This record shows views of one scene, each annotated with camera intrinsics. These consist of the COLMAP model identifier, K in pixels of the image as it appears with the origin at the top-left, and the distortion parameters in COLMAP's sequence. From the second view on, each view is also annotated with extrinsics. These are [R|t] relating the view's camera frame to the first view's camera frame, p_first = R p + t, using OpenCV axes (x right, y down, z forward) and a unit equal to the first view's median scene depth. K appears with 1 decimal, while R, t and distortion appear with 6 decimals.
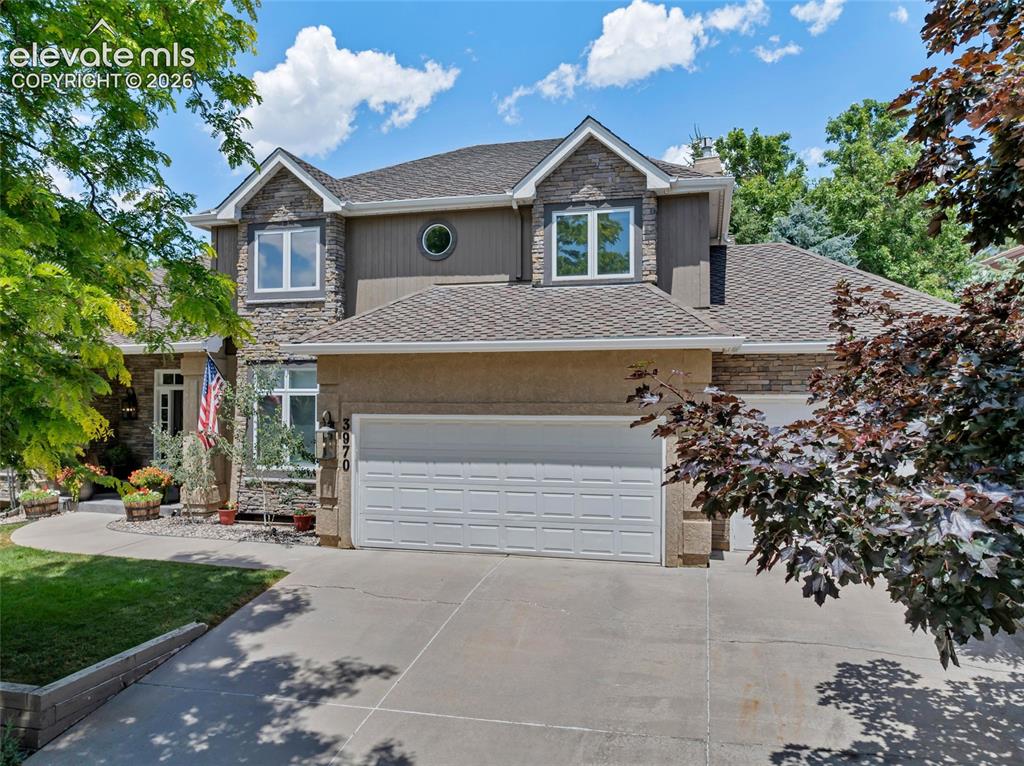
lens RADIAL K [[749.7, 0, 512.4], [0, 749.7, 425.9], [0, 0, 1]] dist [-0.036956, 0.000892]
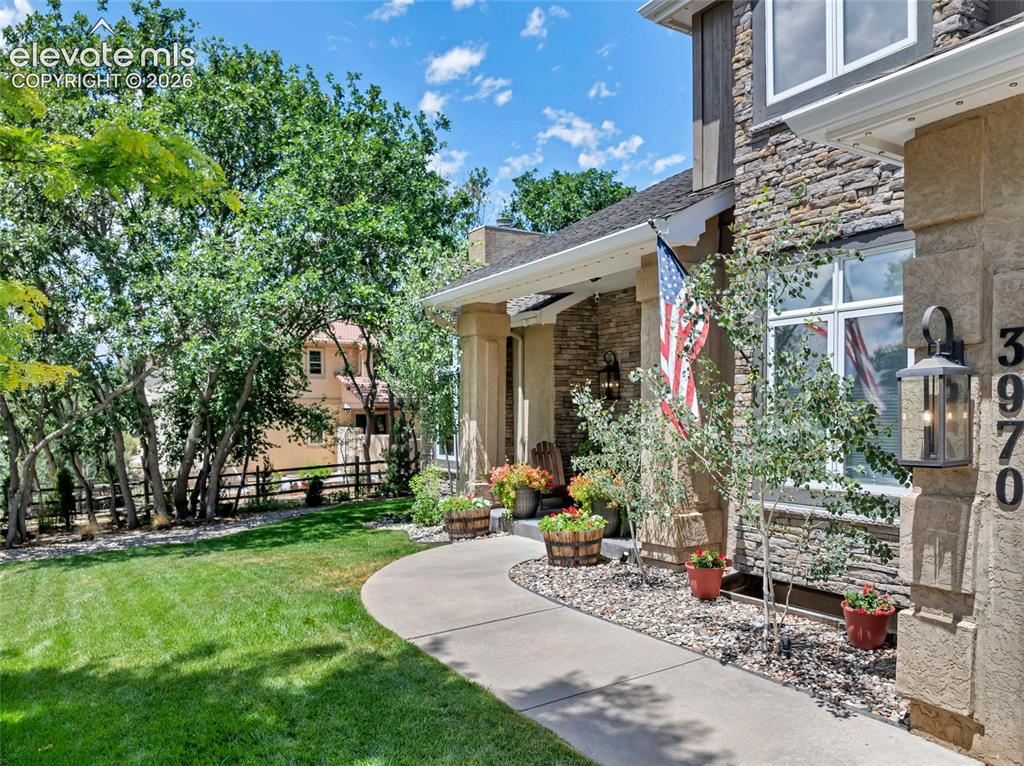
lens RADIAL K [[749.7, 0, 512.4], [0, 749.7, 425.9], [0, 0, 1]] dist [-0.036956, 0.000892]
pose [[0.719532, 0.003528, -0.694450, -0.139503], [-0.014809, 0.999838, -0.010264, 0.029308], [0.694301, 0.017669, 0.719468, 0.567121]]
